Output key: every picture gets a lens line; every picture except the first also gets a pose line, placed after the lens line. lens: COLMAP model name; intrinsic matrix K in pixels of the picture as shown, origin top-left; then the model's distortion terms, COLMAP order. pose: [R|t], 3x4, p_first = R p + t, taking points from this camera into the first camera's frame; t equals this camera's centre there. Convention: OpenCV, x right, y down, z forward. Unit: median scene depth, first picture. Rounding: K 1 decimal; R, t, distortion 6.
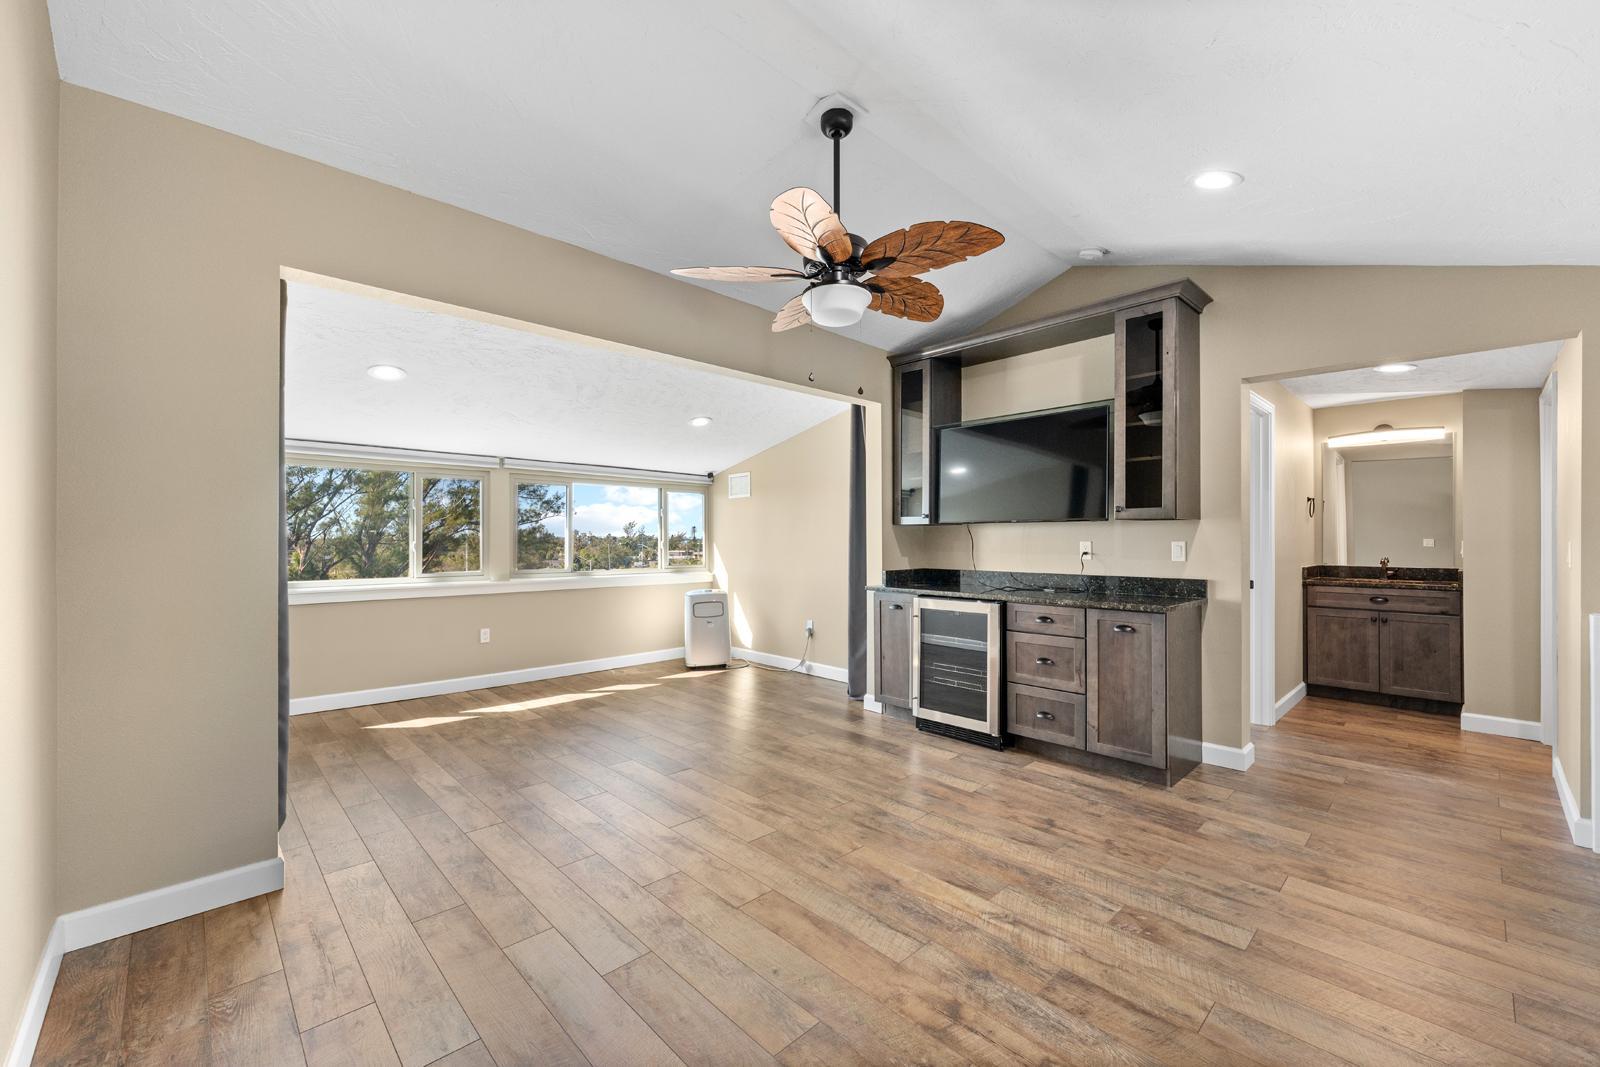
lens RADIAL K [[649.9, 0, 799.9], [0, 649.9, 529.5], [0, 0, 1]] dist [-0.000803, -0.000058]
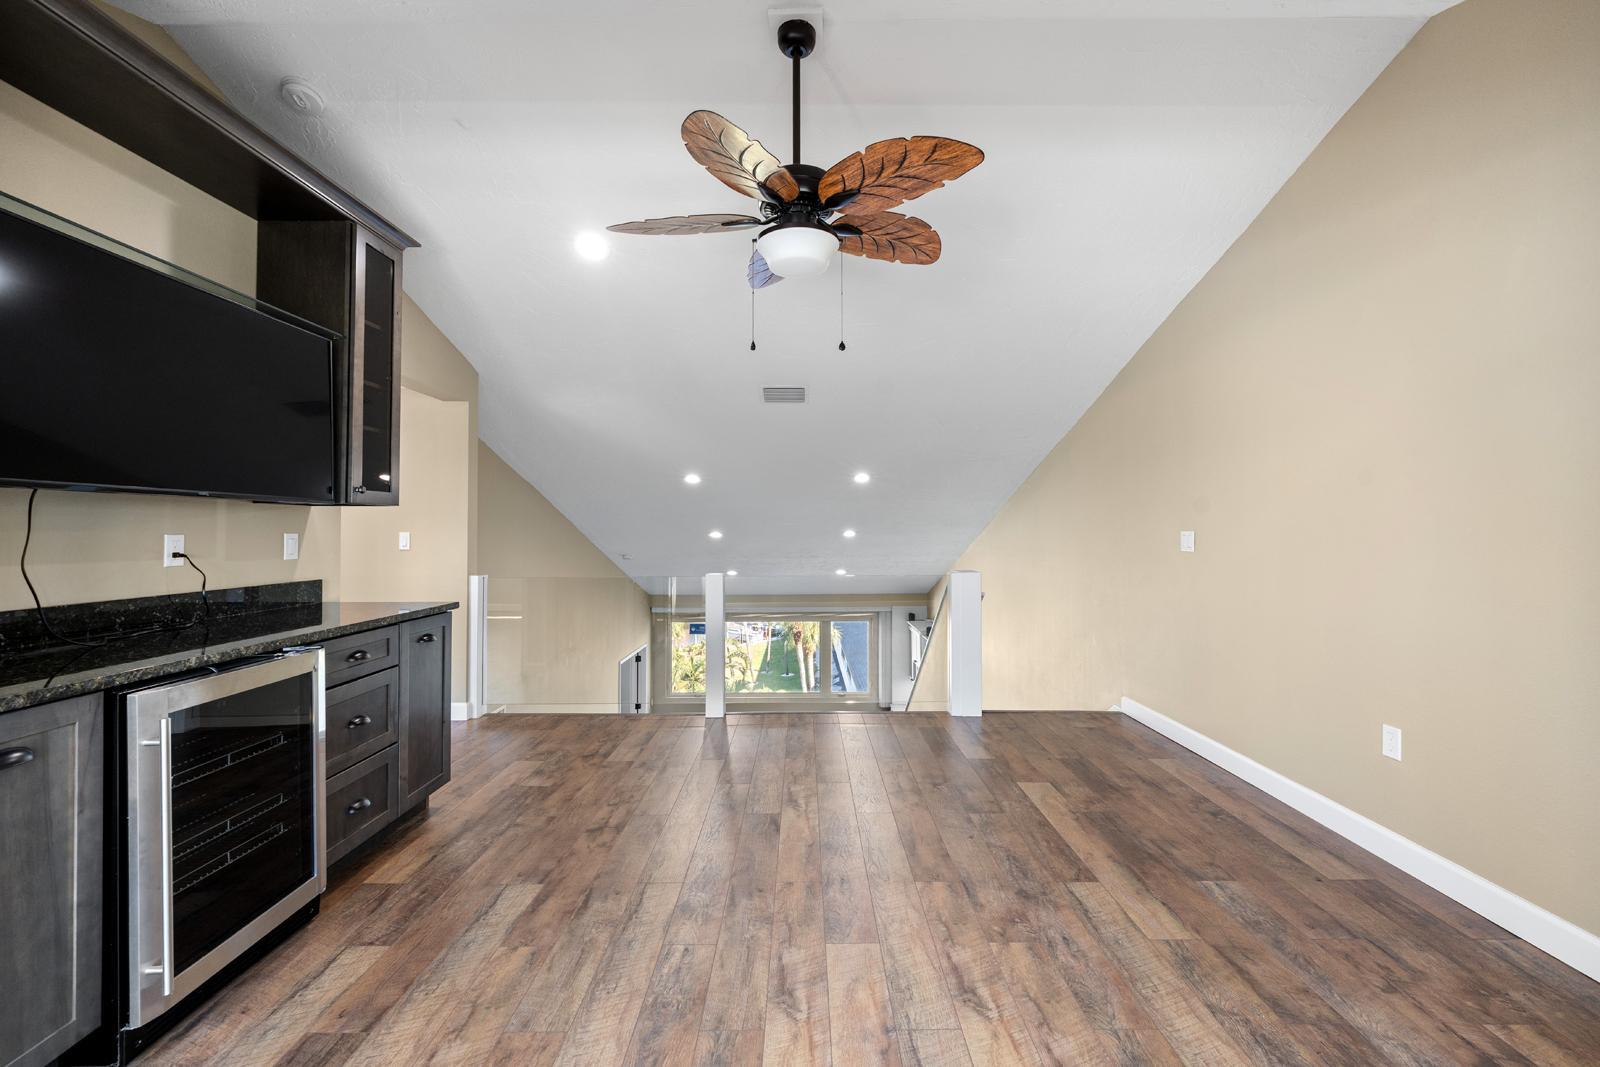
lens RADIAL K [[649.9, 0, 799.9], [0, 649.9, 529.5], [0, 0, 1]] dist [-0.000803, -0.000058]
pose [[-0.719676, 0.002609, 0.694305, -0.485029], [-0.007973, 0.999896, -0.012022, 0.022961], [-0.694264, -0.014187, -0.719581, 1.476994]]
